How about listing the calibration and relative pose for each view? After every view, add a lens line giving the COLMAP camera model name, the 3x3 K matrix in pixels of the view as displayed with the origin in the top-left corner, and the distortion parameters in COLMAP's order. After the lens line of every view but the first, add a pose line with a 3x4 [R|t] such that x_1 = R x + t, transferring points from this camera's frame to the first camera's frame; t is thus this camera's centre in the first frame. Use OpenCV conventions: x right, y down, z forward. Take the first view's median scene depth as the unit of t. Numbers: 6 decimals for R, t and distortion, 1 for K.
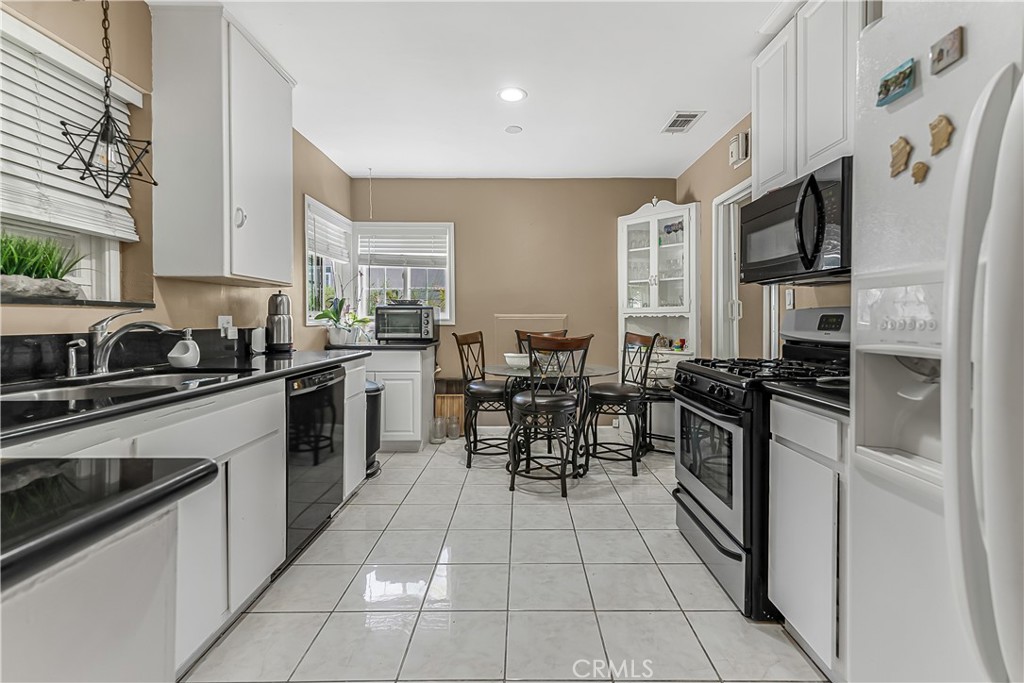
lens RADIAL K [[452.6, 0, 511.8], [0, 452.6, 330.7], [0, 0, 1]] dist [0.004074, 0.000334]
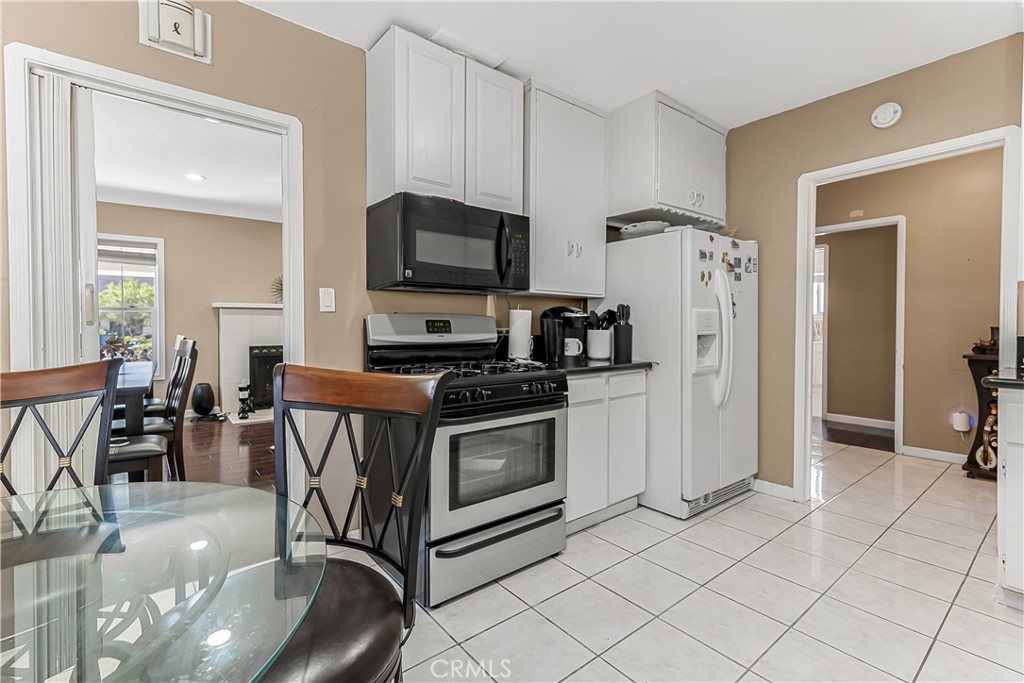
lens RADIAL K [[452.6, 0, 511.8], [0, 452.6, 330.7], [0, 0, 1]] dist [0.004074, 0.000334]
pose [[-0.633258, -0.007567, 0.773904, -0.416825], [0.020129, 0.999453, 0.026244, -0.043049], [-0.773679, 0.032197, -0.632759, 2.036245]]
